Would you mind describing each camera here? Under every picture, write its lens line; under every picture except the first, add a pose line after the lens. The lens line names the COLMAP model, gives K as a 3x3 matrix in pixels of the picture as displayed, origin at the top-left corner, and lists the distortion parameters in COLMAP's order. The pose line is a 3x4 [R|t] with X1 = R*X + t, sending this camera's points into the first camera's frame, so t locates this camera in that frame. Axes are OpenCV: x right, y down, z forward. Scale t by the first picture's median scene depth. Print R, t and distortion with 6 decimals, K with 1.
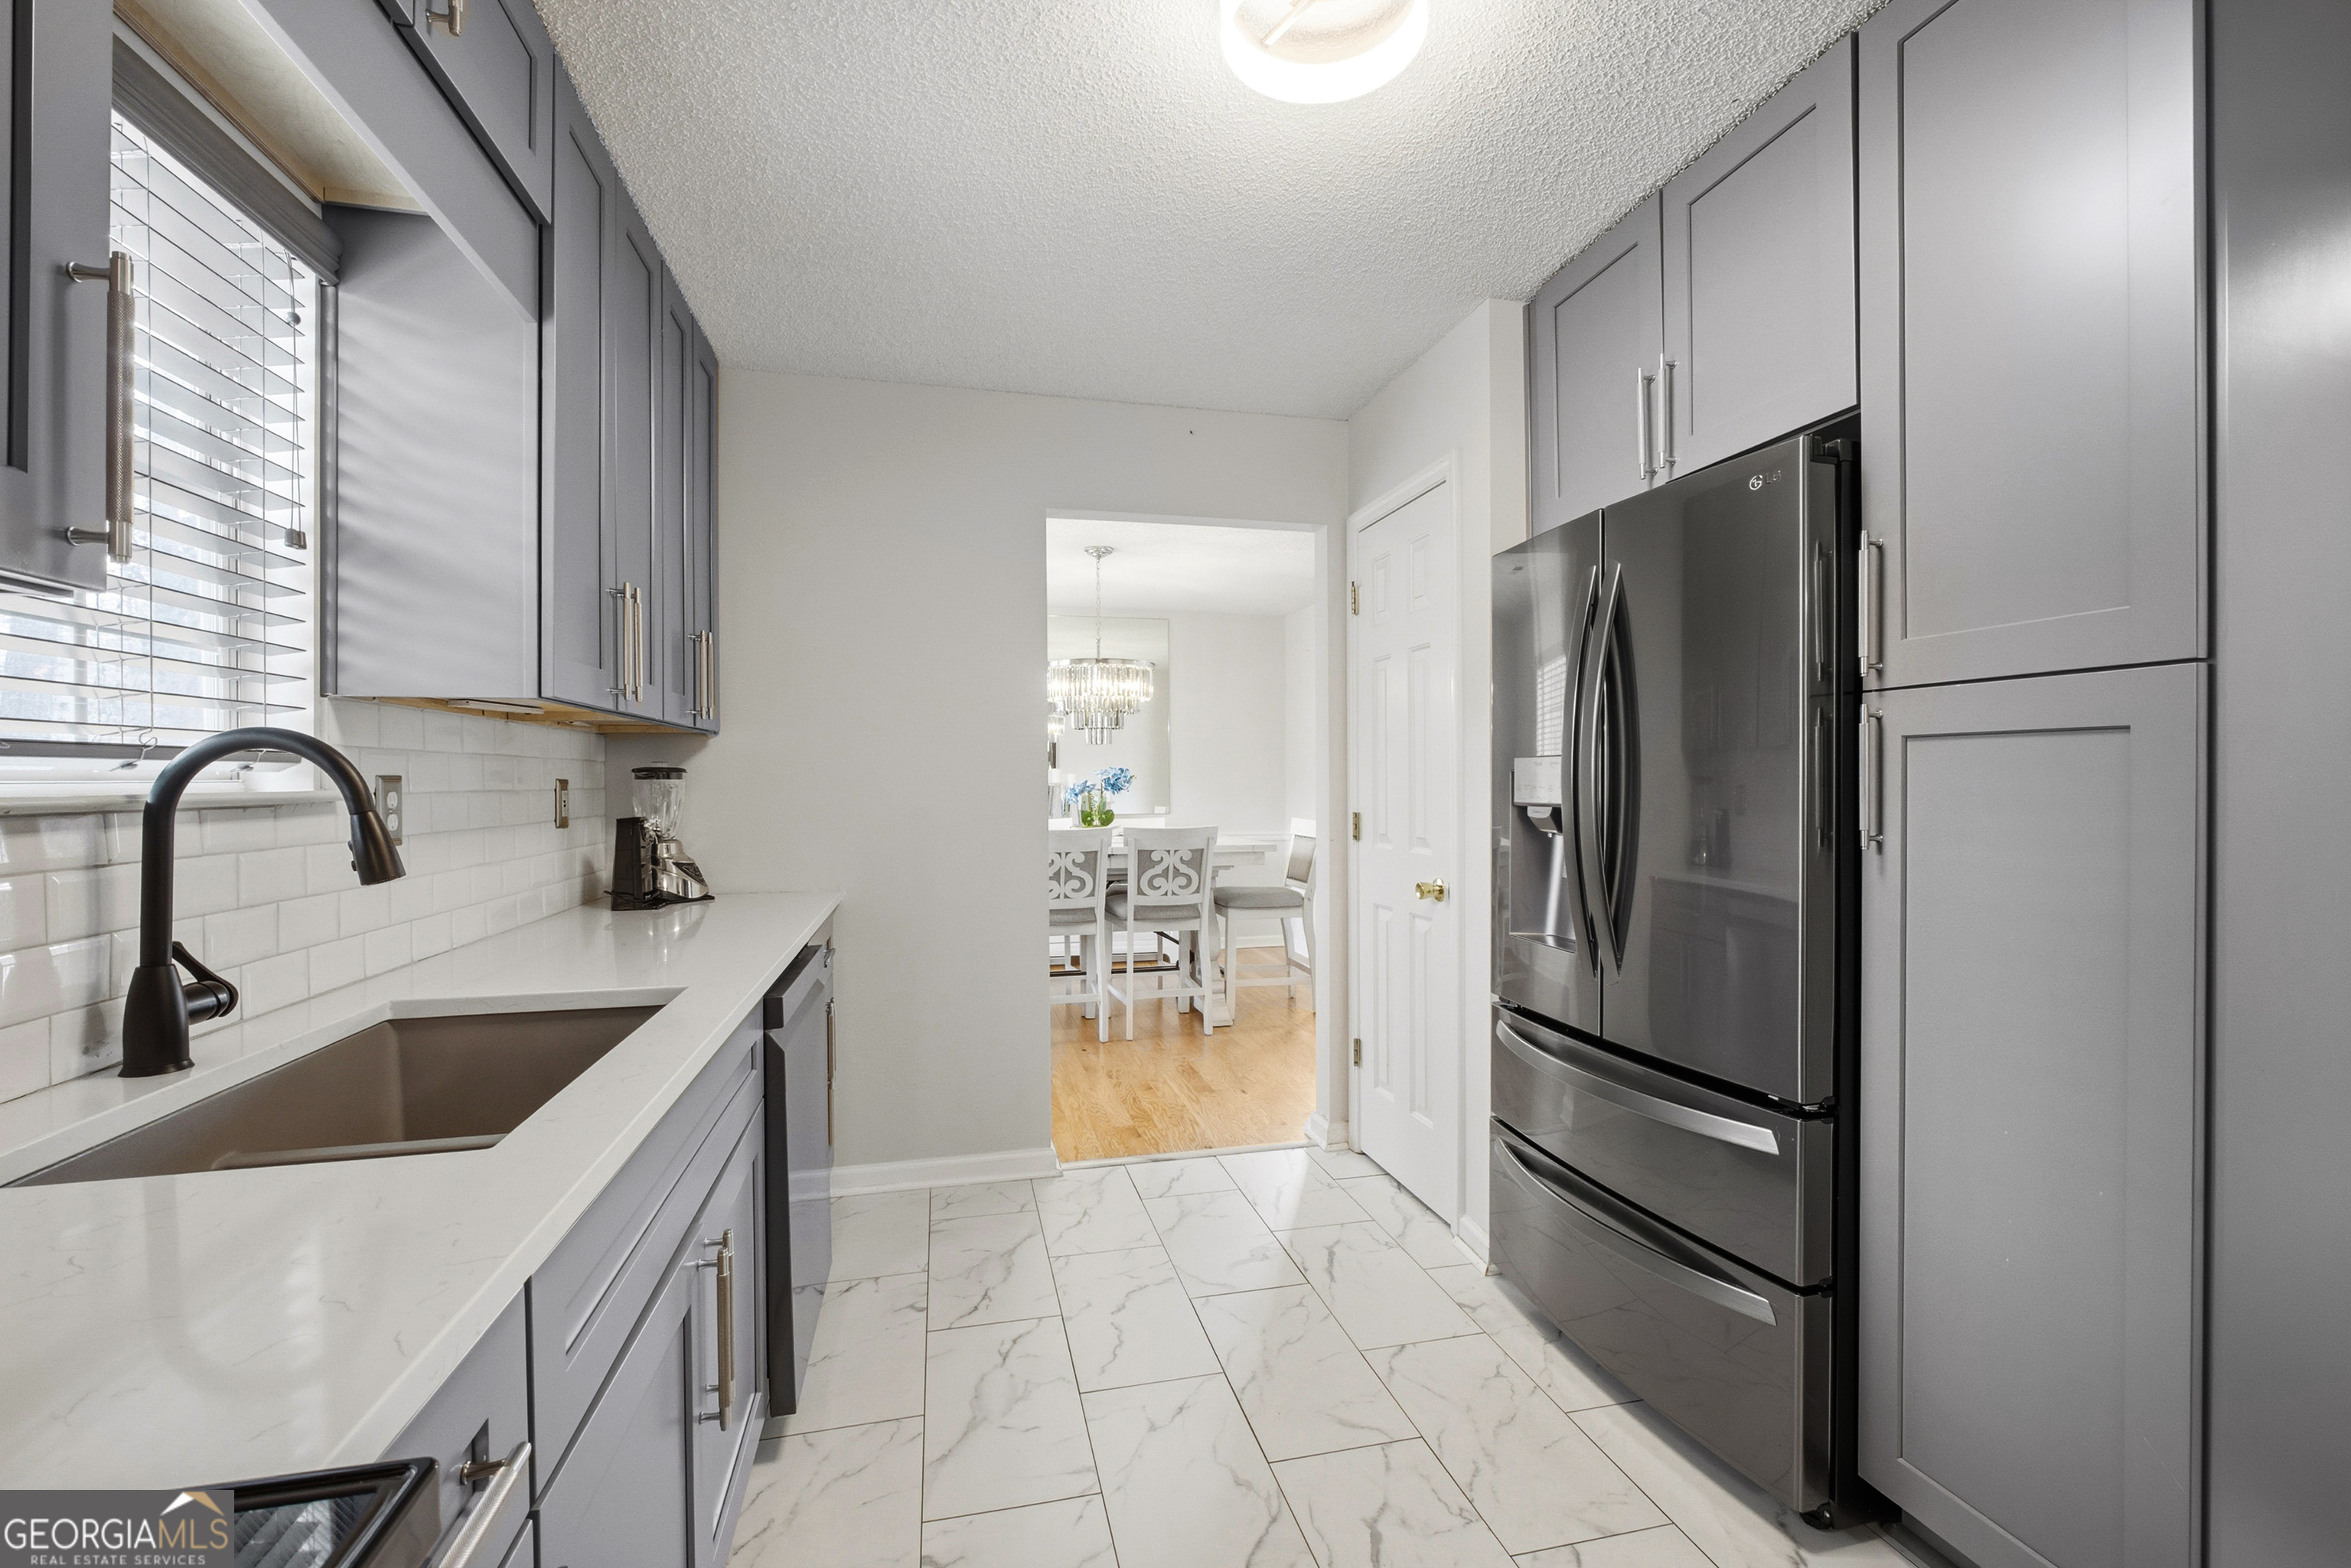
lens RADIAL K [[1030.8, 0, 1199.1], [0, 1030.8, 785.0], [0, 0, 1]] dist [-0.008662, 0.000750]
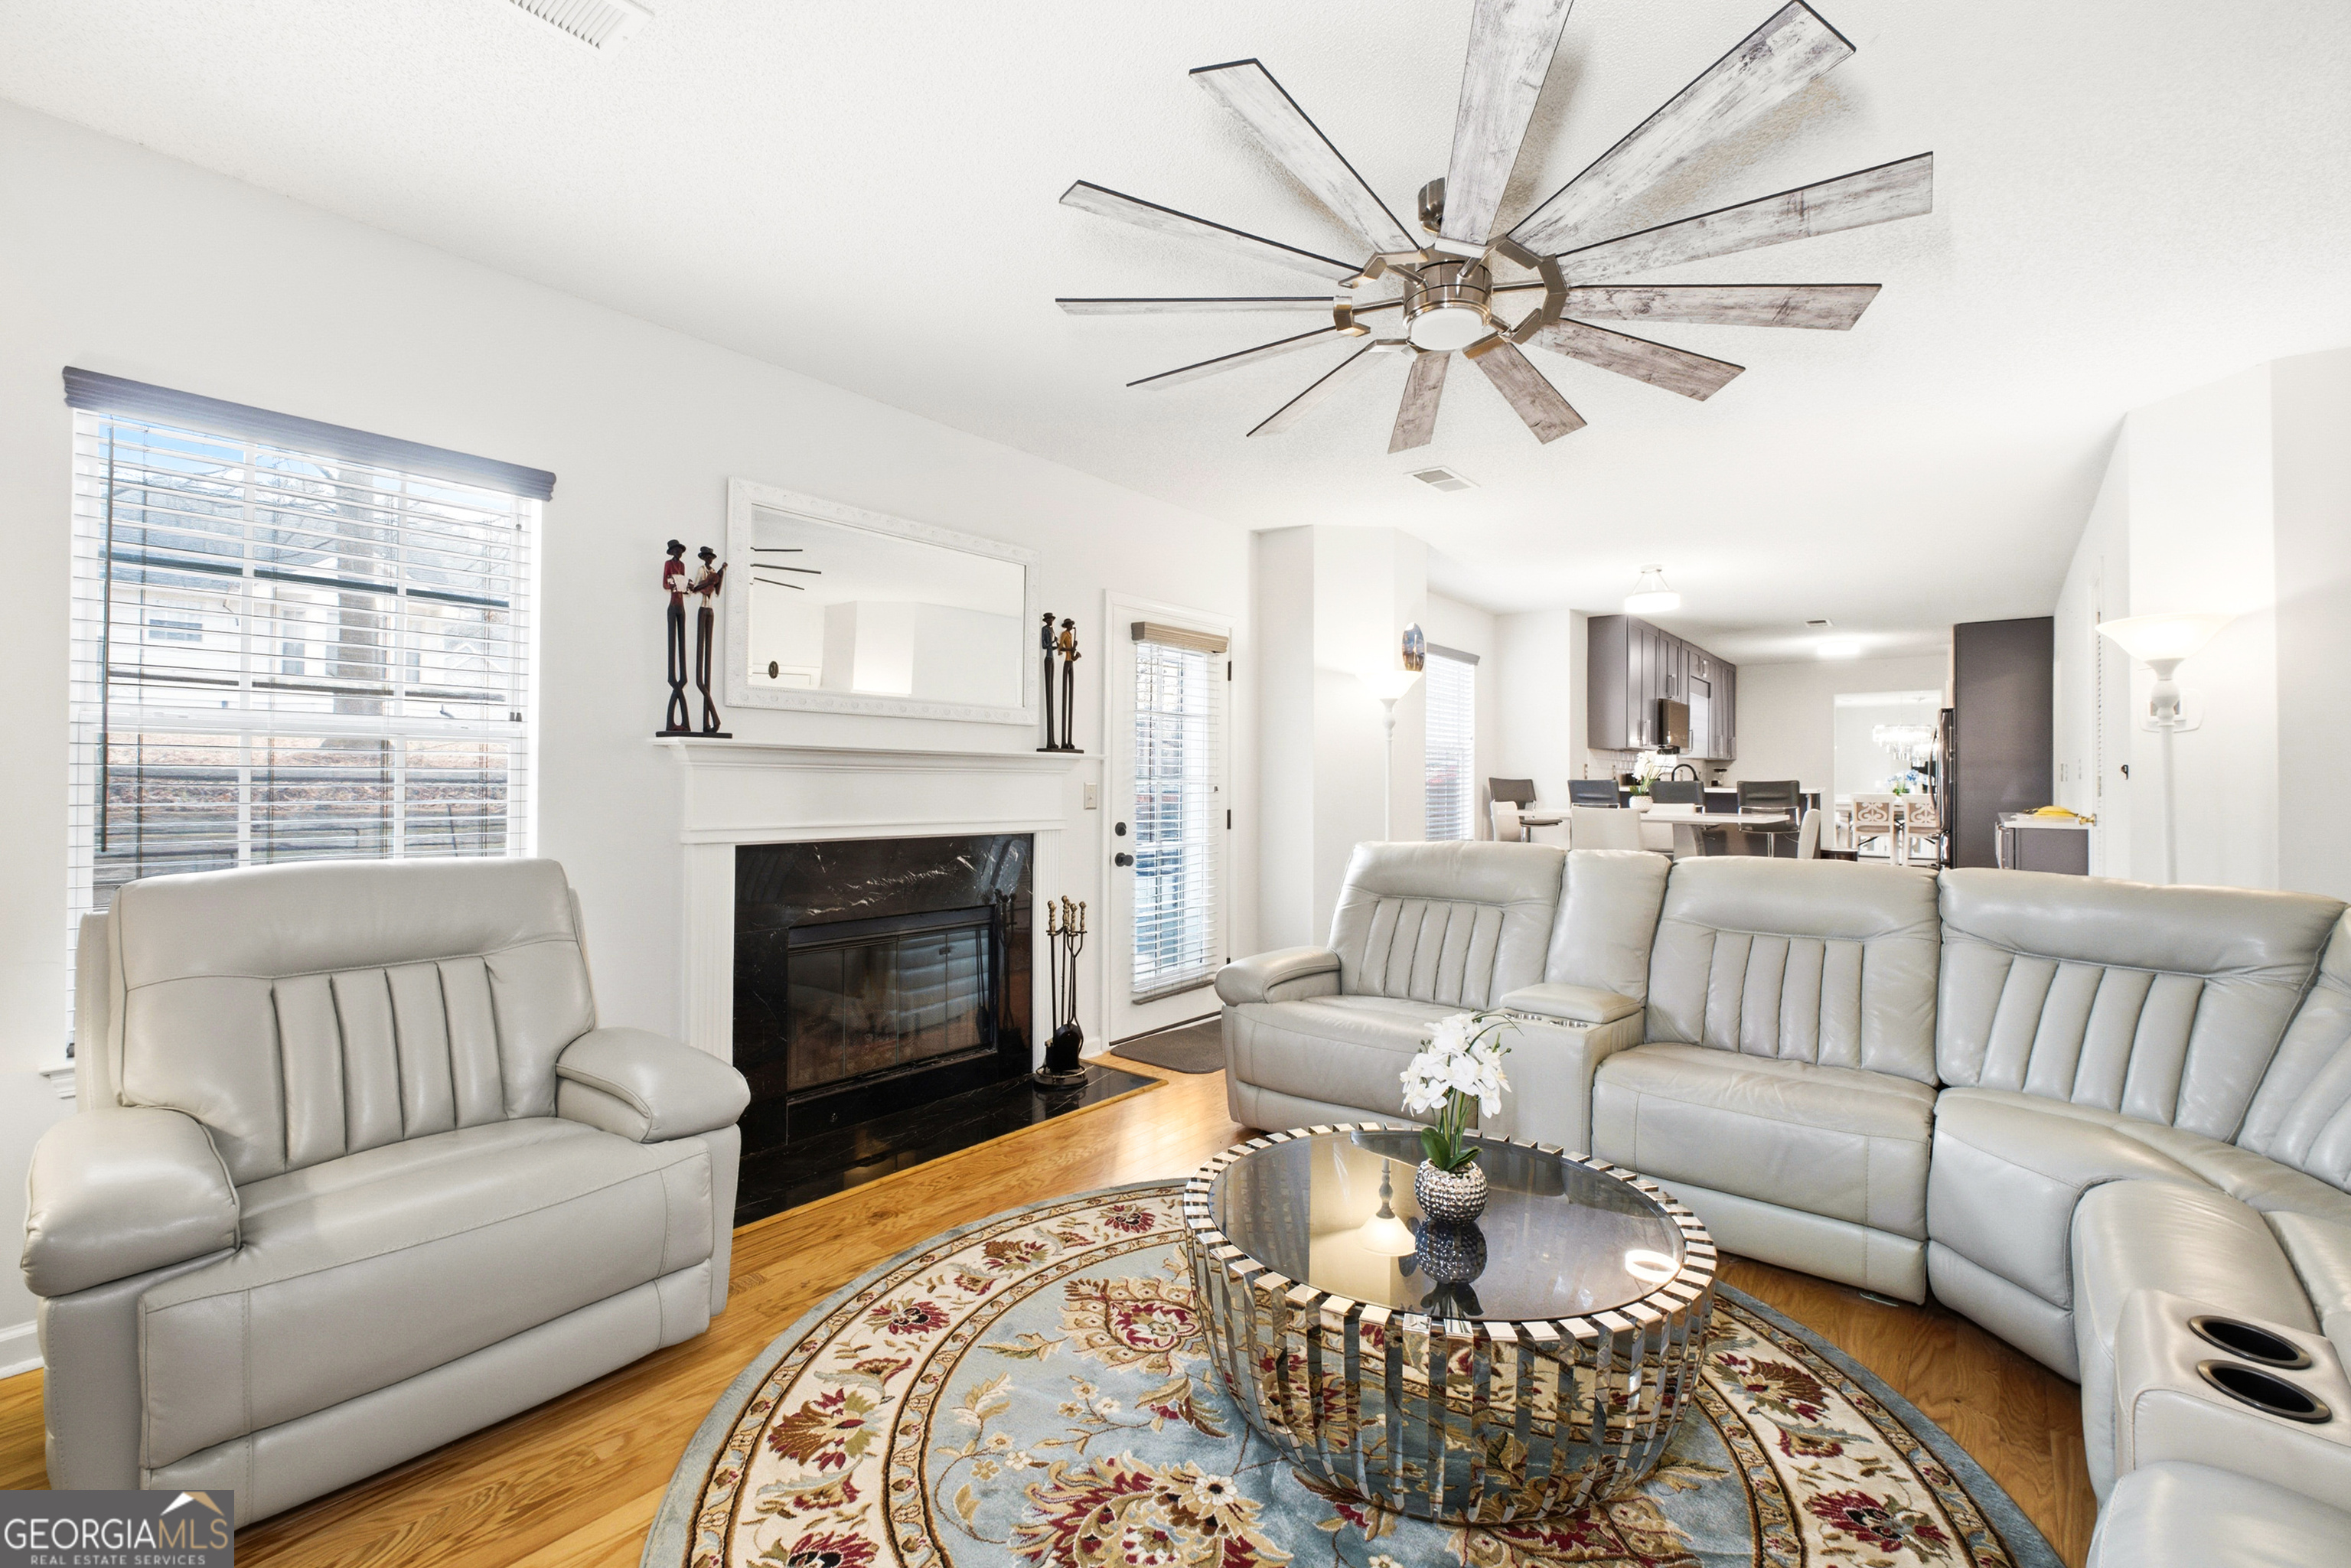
lens RADIAL K [[1006.6, 0, 1180.1], [0, 1006.6, 778.0], [0, 0, 1]] dist [-0.011292, 0.000905]
pose [[0.604121, -0.003300, -0.796886, 1.398150], [-0.009543, 0.999890, -0.011375, 0.082005], [0.796836, 0.014476, 0.604023, -3.224006]]
